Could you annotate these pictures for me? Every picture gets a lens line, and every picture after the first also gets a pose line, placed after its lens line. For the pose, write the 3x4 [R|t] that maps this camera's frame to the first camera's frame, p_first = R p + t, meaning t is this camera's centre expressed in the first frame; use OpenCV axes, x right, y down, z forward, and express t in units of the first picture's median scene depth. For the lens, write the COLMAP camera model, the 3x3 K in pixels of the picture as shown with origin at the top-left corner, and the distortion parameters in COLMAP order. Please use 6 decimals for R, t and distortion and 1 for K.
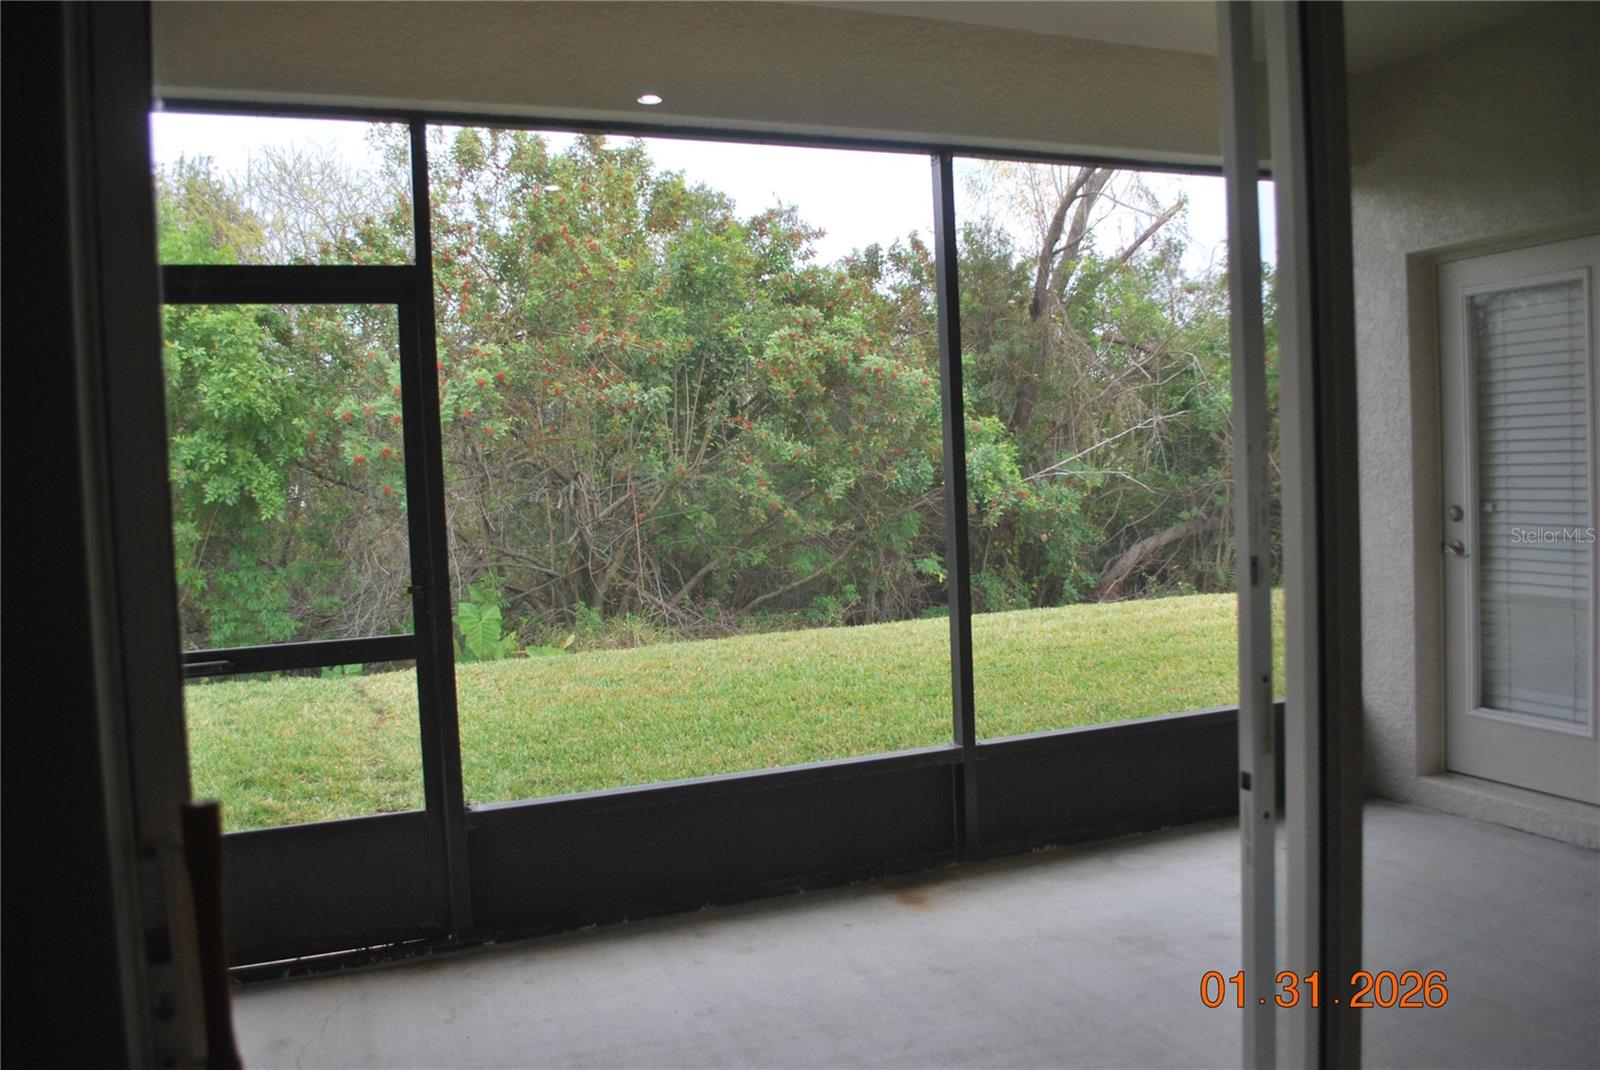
lens RADIAL K [[1272.7, 0, 800.0], [0, 1272.7, 535.0], [0, 0, 1]] dist [-0.082712, 0.000765]
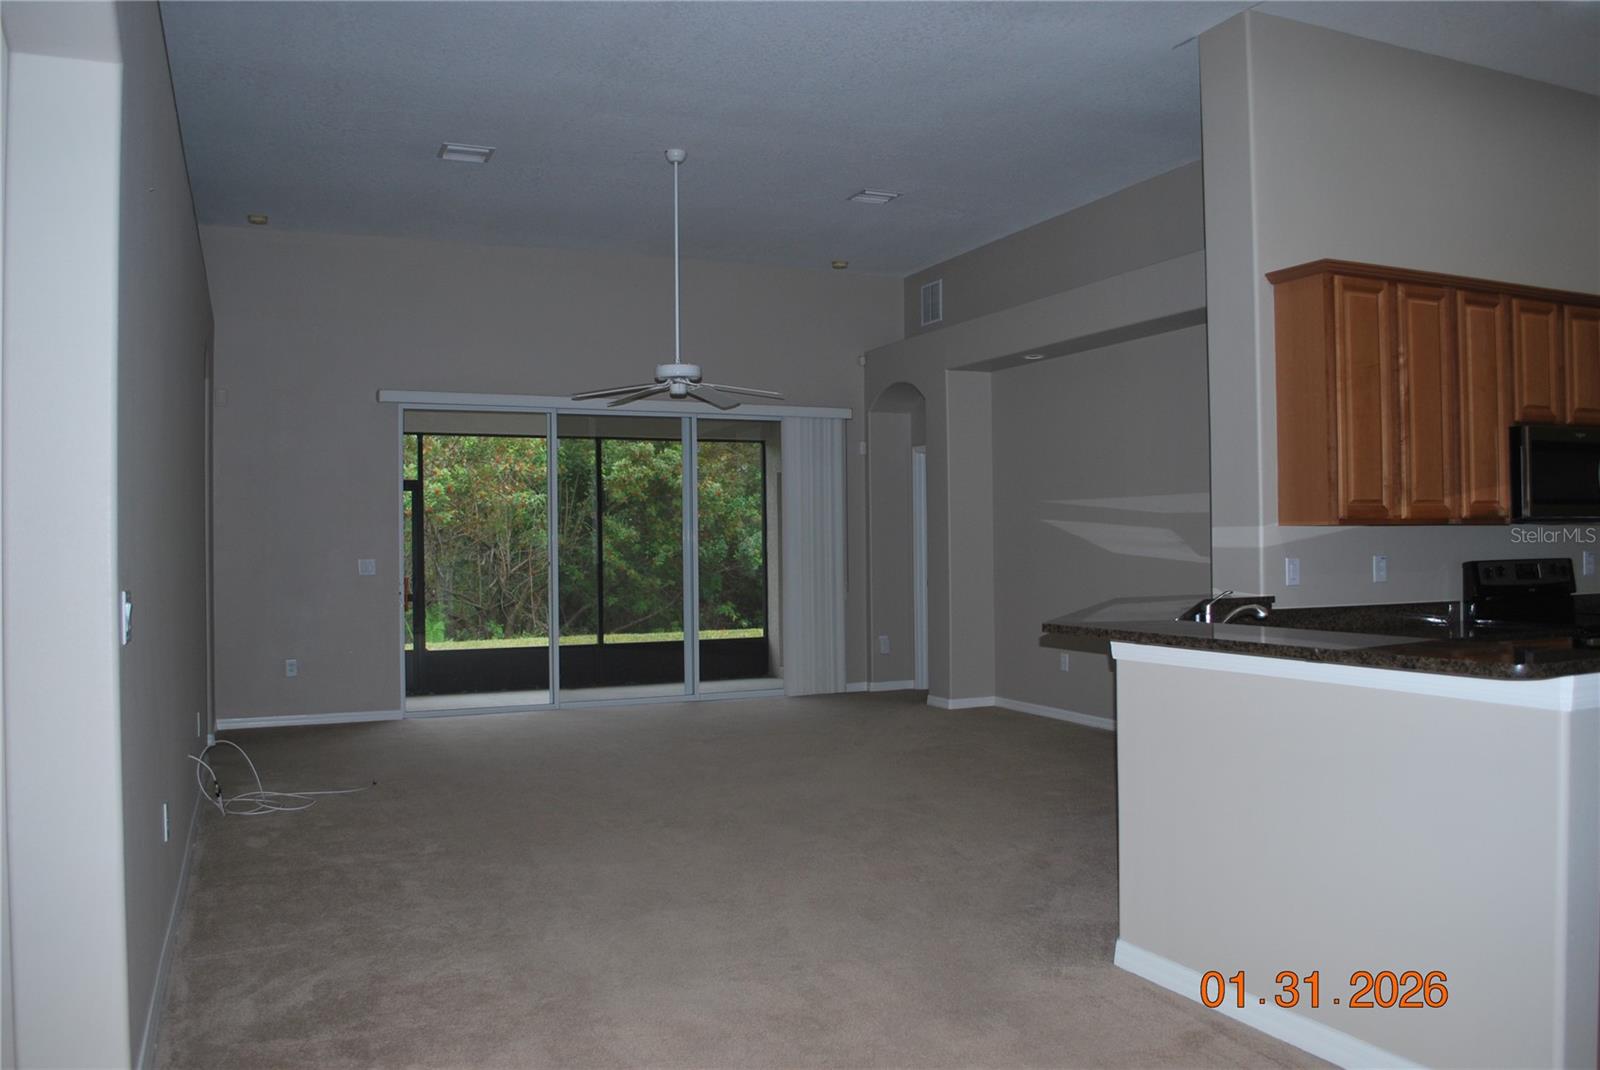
lens RADIAL K [[1272.7, 0, 800.0], [0, 1272.7, 535.0], [0, 0, 1]] dist [-0.082712, 0.000765]
pose [[0.999180, 0.028507, 0.028751, 0.163276], [-0.026792, 0.997937, -0.058350, 0.024223], [-0.030355, 0.057532, 0.997882, -0.616763]]
